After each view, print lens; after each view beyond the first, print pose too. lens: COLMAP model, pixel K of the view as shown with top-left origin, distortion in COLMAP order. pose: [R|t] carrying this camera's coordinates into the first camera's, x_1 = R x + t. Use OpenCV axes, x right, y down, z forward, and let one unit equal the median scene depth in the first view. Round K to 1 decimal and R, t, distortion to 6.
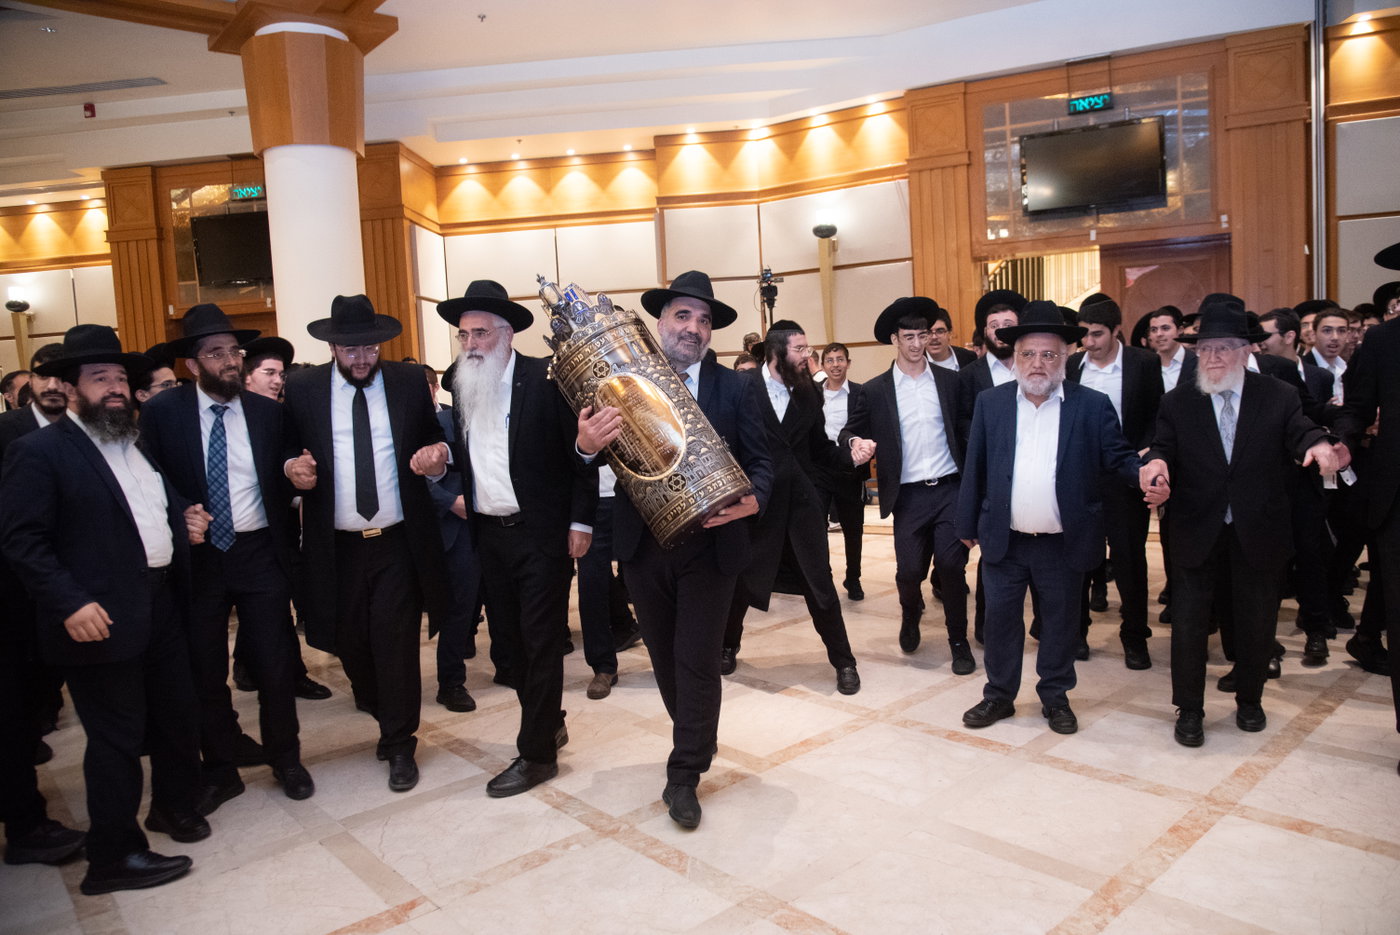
lens RADIAL K [[952.3, 0, 707.2], [0, 952.3, 467.9], [0, 0, 1]] dist [-0.108842, 0.062995]
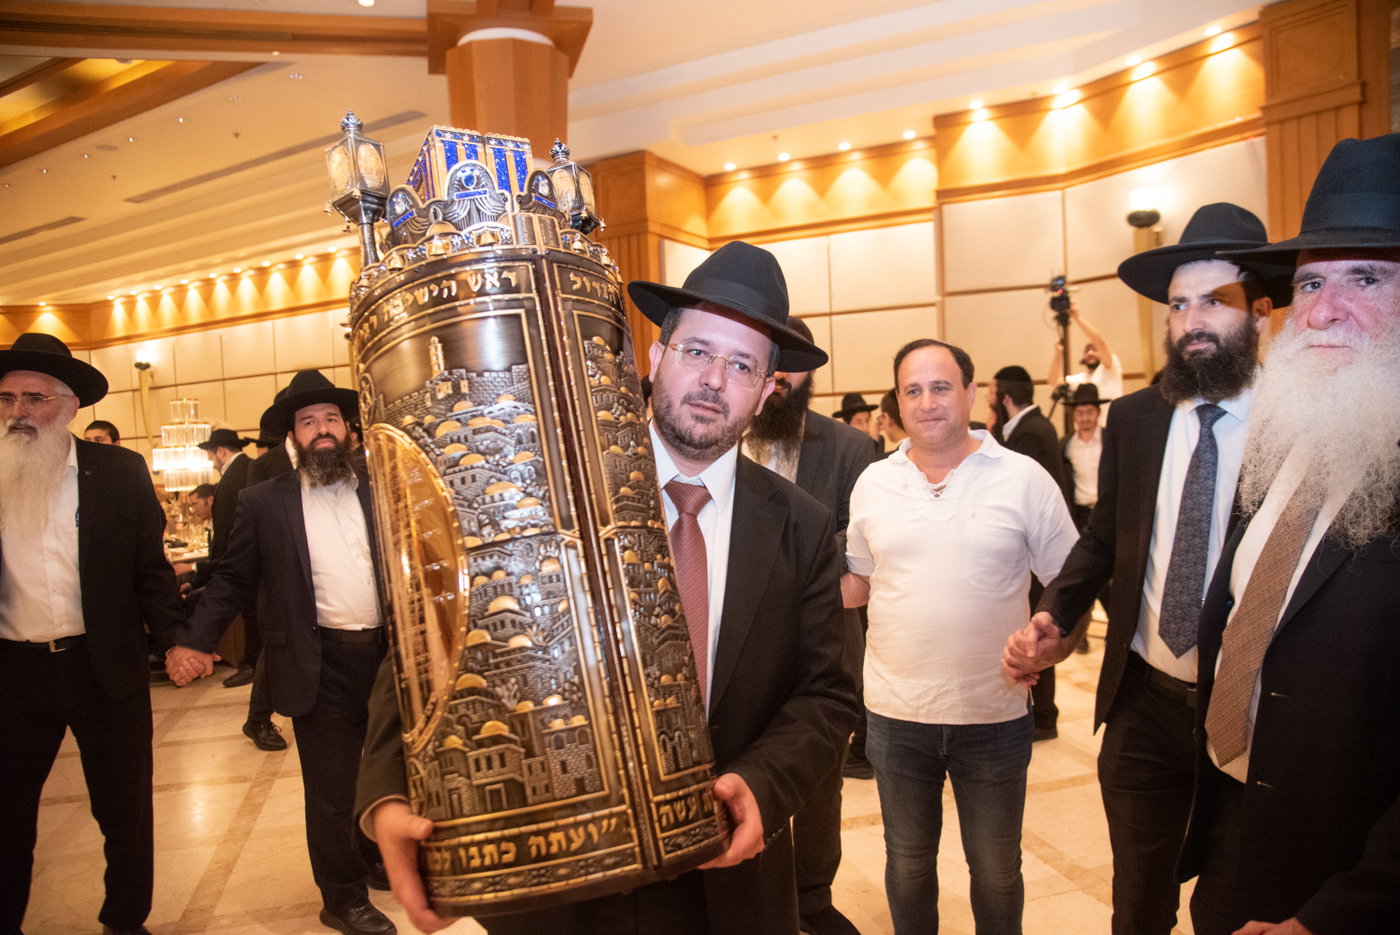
lens RADIAL K [[952.3, 0, 707.2], [0, 952.3, 467.9], [0, 0, 1]] dist [-0.108842, 0.062995]
pose [[0.897959, 0.040214, -0.438239, 0.144554], [-0.048061, 0.998821, -0.006822, -0.035225], [0.437448, 0.027188, 0.898833, 0.206272]]
